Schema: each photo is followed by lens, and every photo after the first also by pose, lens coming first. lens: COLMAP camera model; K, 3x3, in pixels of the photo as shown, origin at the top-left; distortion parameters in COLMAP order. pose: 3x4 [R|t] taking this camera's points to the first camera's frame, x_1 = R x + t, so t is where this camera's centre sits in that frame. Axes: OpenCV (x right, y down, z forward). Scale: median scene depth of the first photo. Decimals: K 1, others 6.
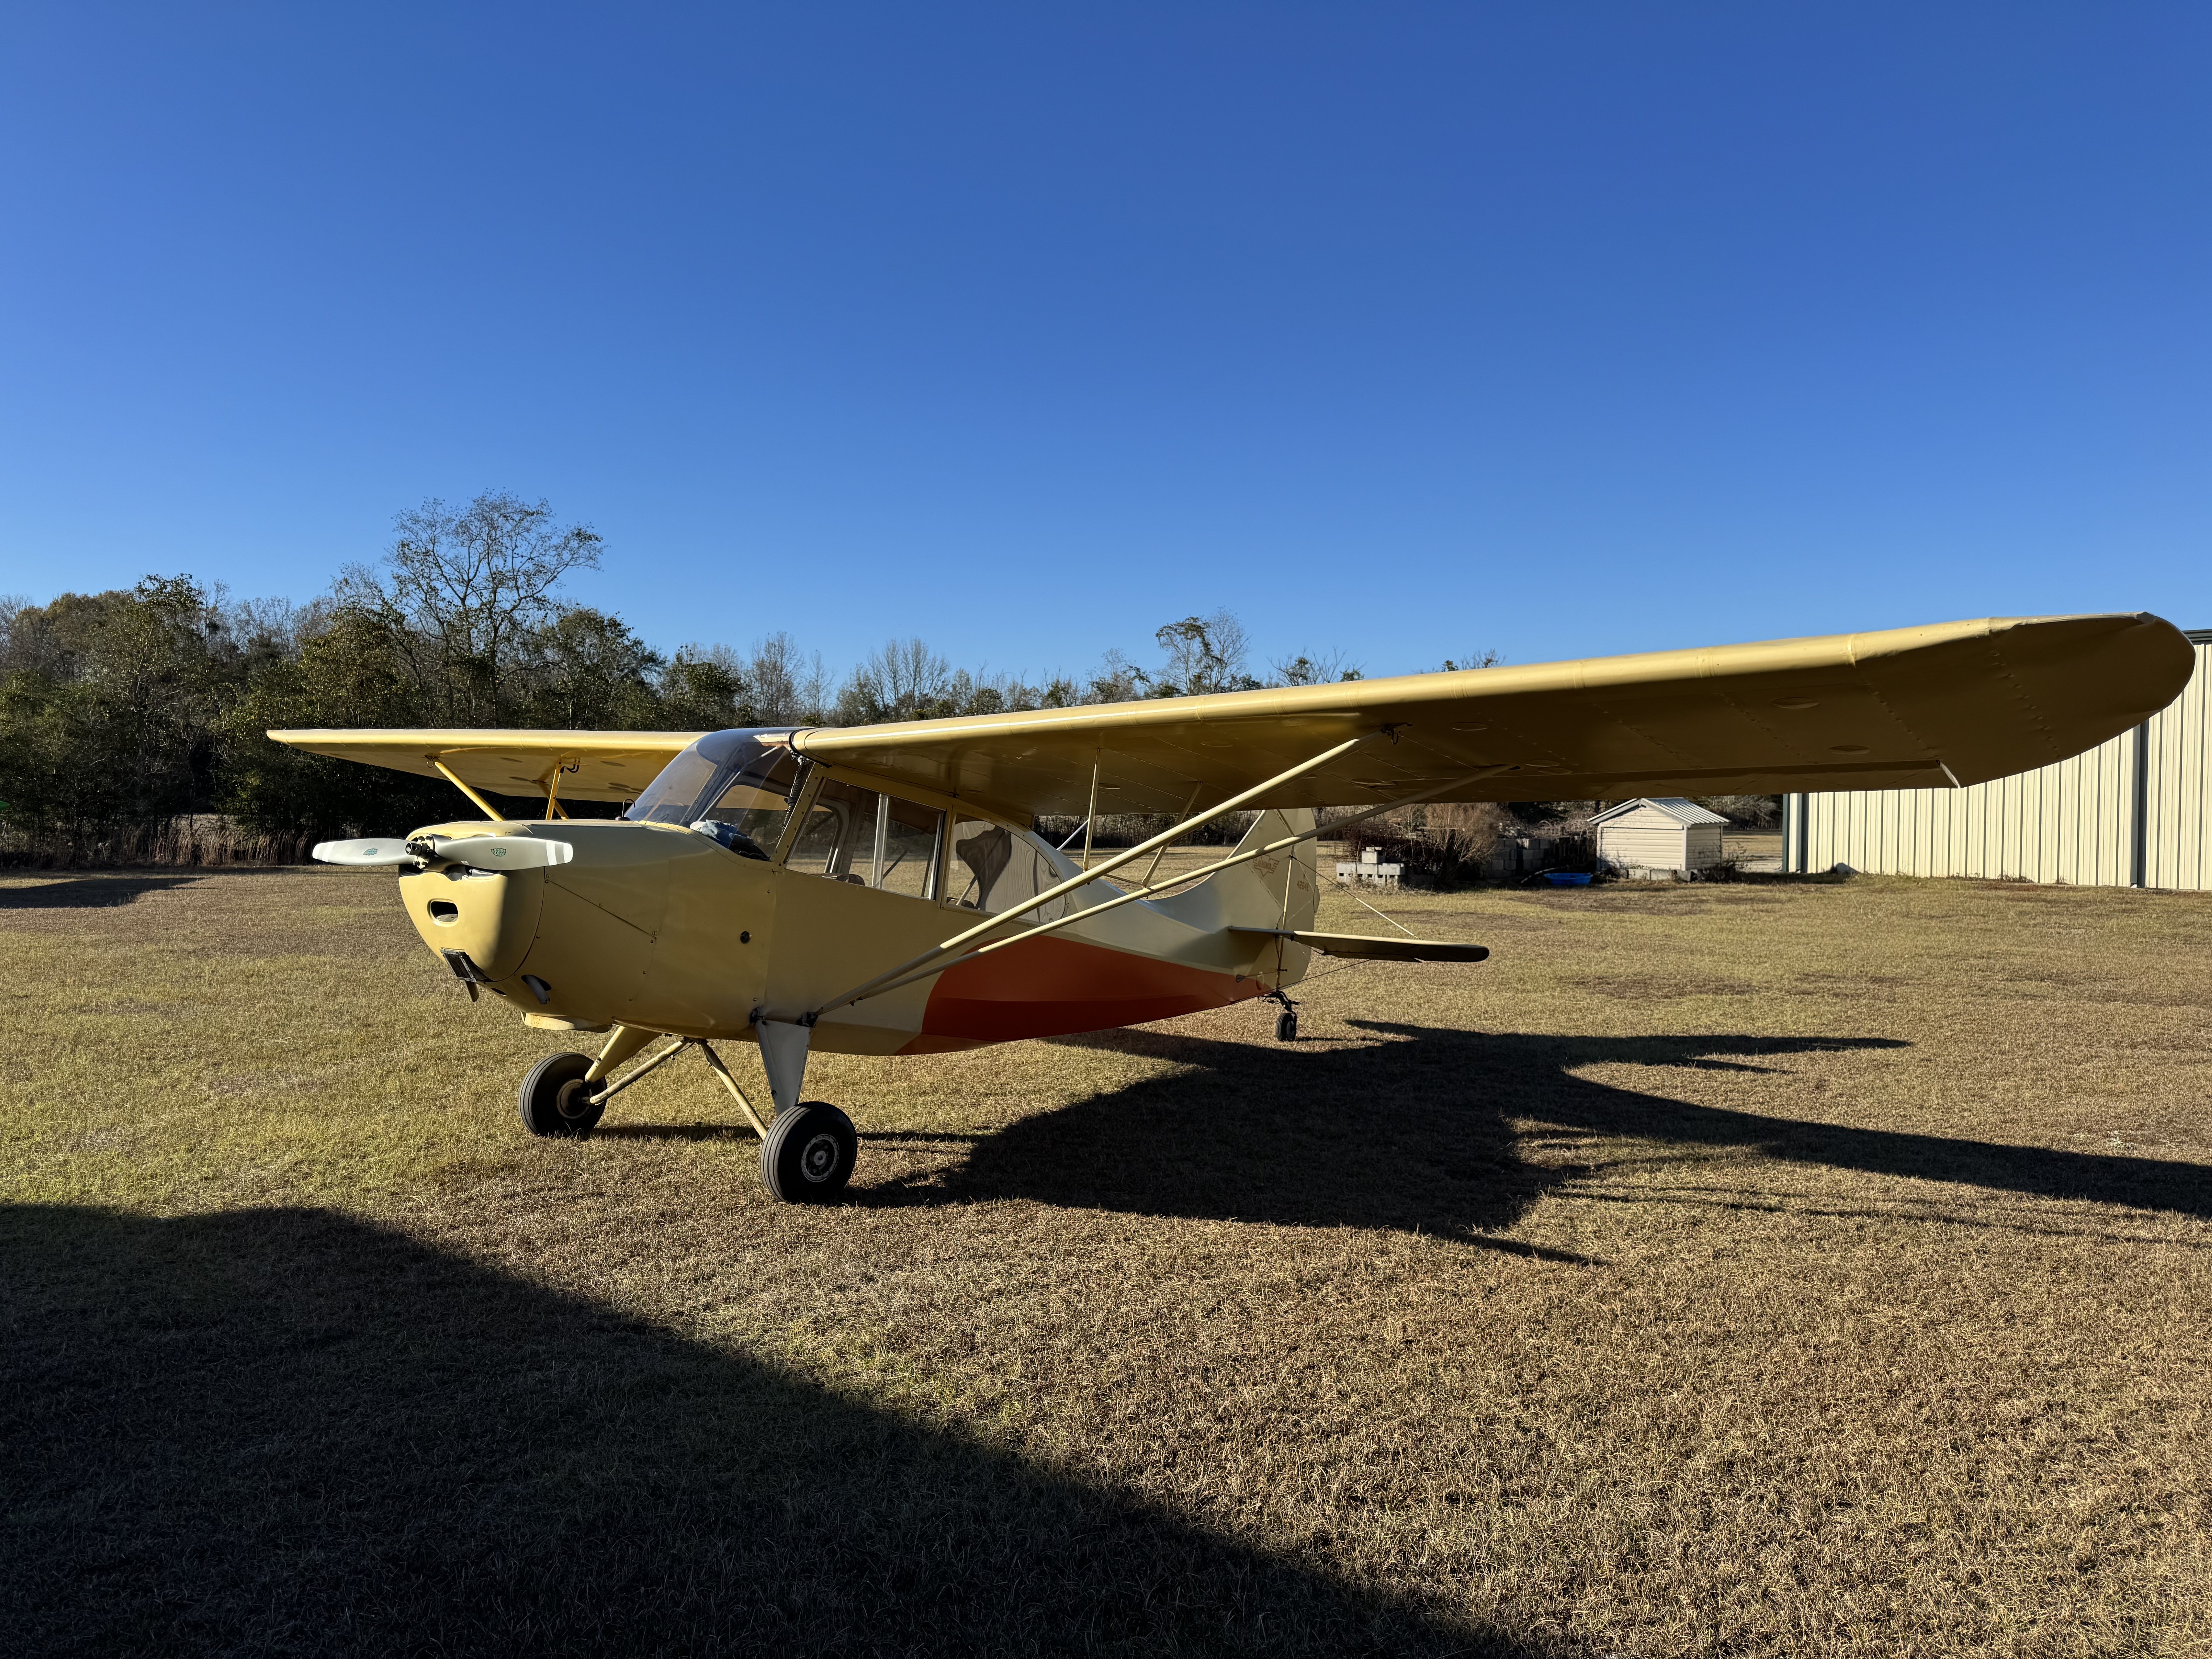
lens RADIAL K [[1539.4, 0, 1105.5], [0, 1539.4, 835.7], [0, 0, 1]] dist [0.119622, -0.179696]
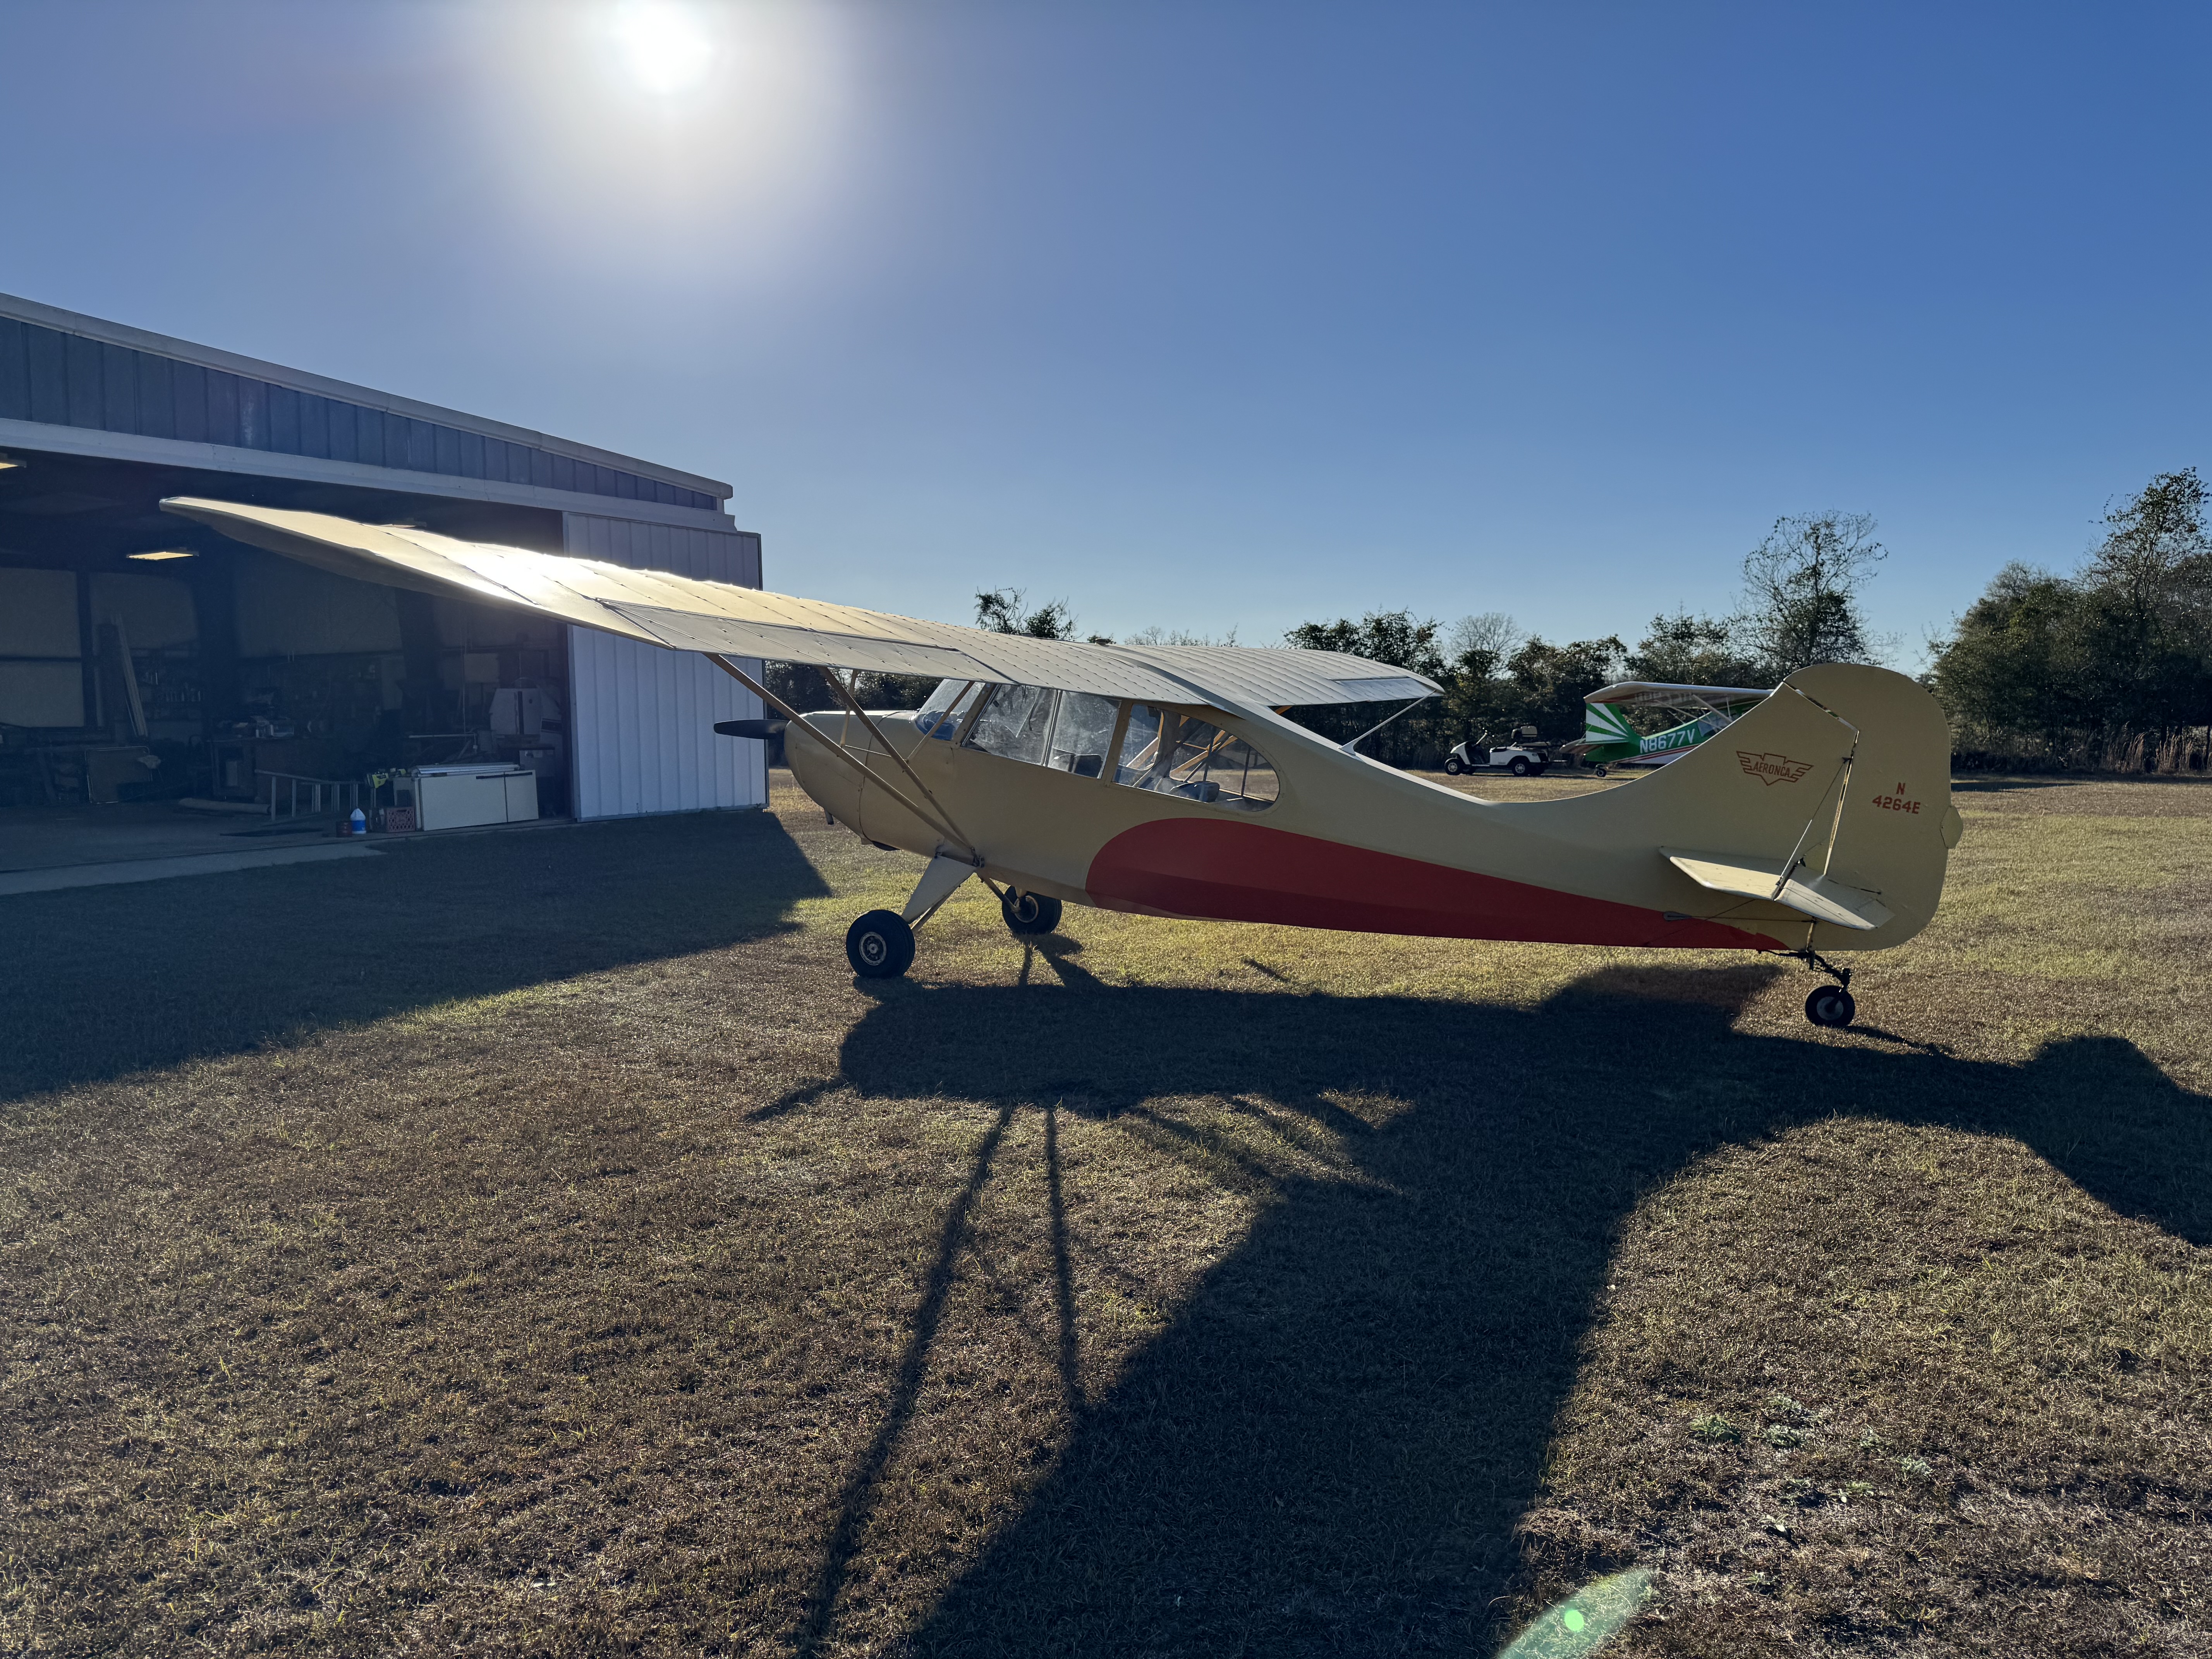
lens RADIAL K [[1539.4, 0, 1105.5], [0, 1539.4, 835.7], [0, 0, 1]] dist [0.119622, -0.179696]
pose [[0.221827, 0.066343, -0.972826, 0.726071], [-0.013508, 0.997796, 0.064965, 0.006571], [0.974992, -0.001270, 0.222235, 0.530060]]
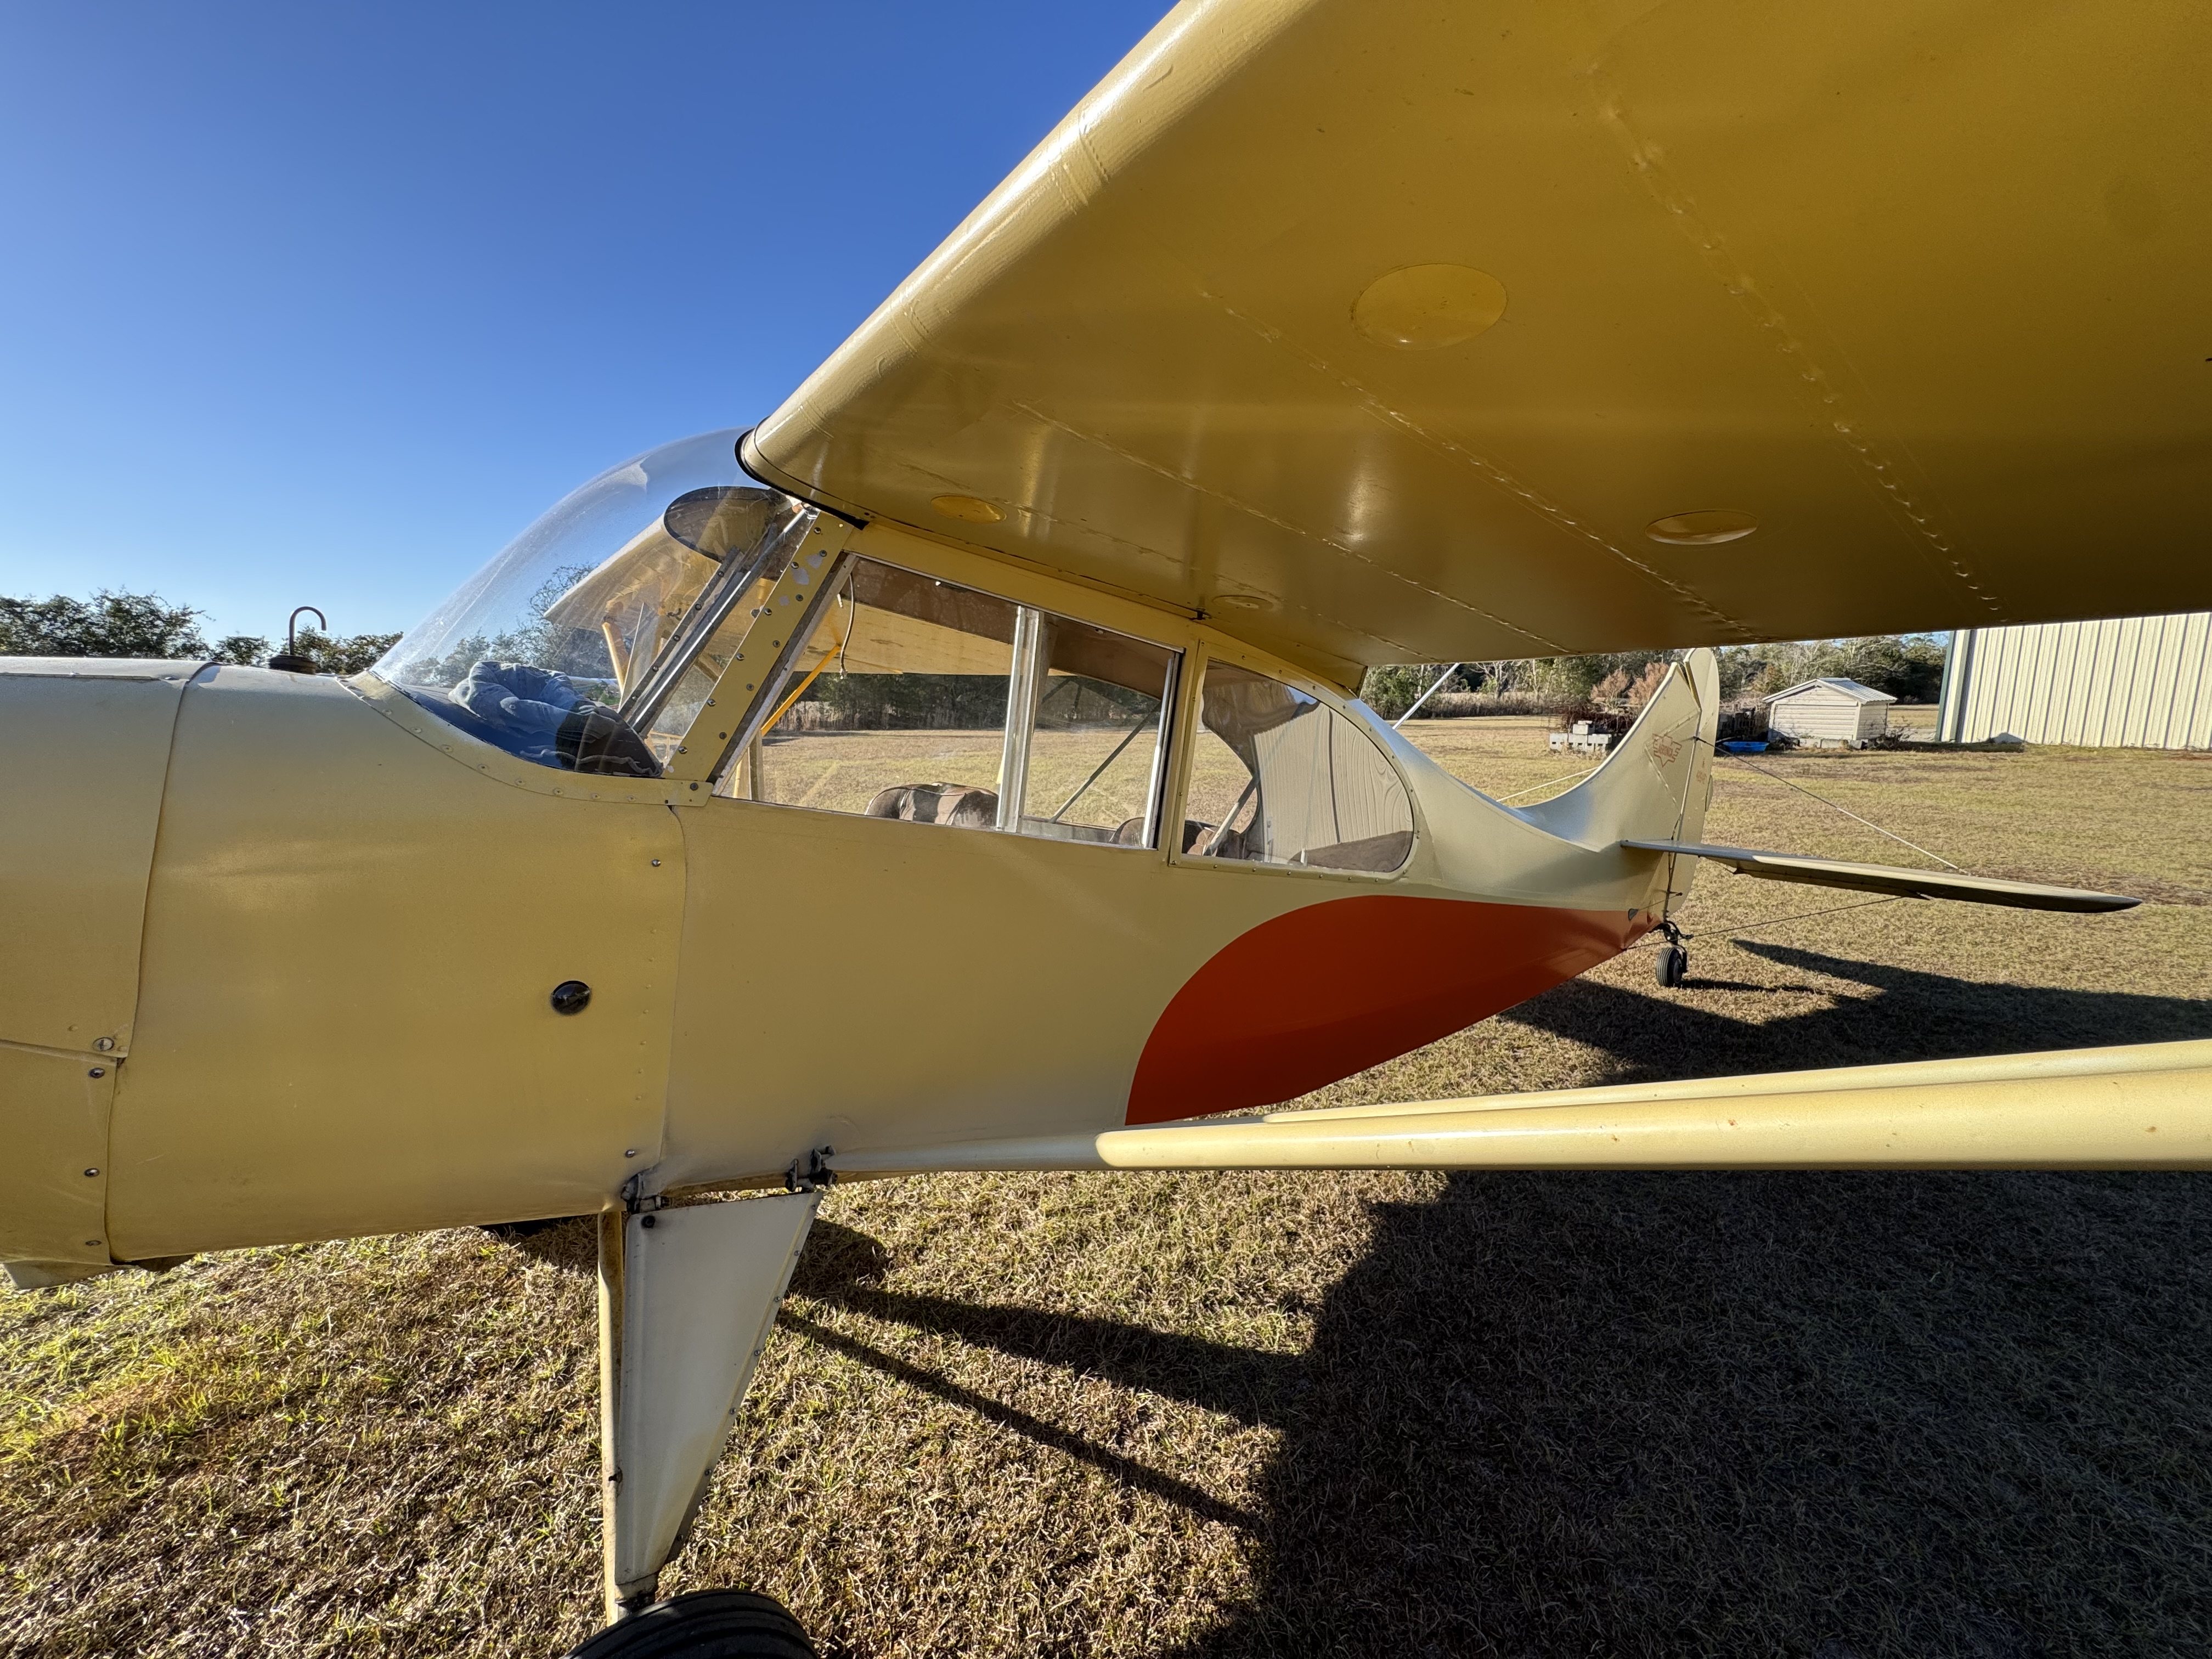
lens RADIAL K [[877.7, 0, 1107.4], [0, 877.7, 823.2], [0, 0, 1]] dist [-0.004759, 0.000688]
pose [[0.966163, 0.029596, -0.256230, -0.041062], [0.002499, 0.992275, 0.124036, 0.001023], [0.257922, -0.120480, 0.958625, 0.530275]]
